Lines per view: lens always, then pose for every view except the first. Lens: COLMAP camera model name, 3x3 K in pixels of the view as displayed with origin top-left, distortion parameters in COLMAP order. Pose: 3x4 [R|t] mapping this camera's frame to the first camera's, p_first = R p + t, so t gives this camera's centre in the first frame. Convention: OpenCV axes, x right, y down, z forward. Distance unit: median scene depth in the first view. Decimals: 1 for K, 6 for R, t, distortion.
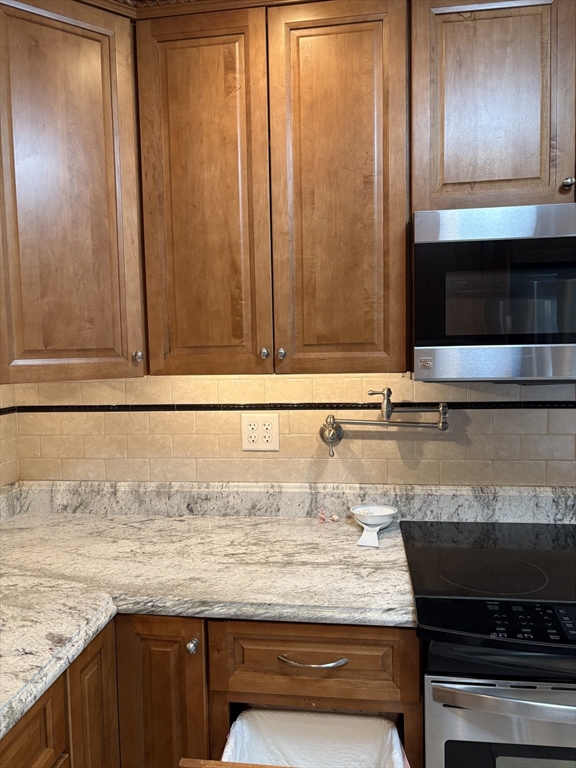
lens RADIAL K [[573.9, 0, 288.0], [0, 573.9, 384.0], [0, 0, 1]] dist [-0.000163, 0.002919]
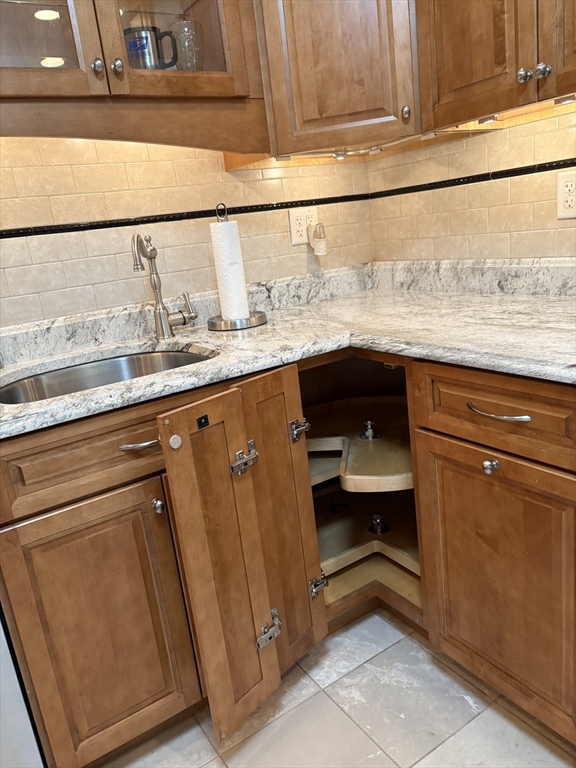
lens RADIAL K [[573.9, 0, 288.0], [0, 573.9, 384.0], [0, 0, 1]] dist [-0.000163, 0.002919]
pose [[0.671620, 0.150912, -0.725364, 0.313802], [0.058241, 0.965252, 0.254747, 0.113172], [0.738603, -0.213339, 0.639493, 0.098213]]
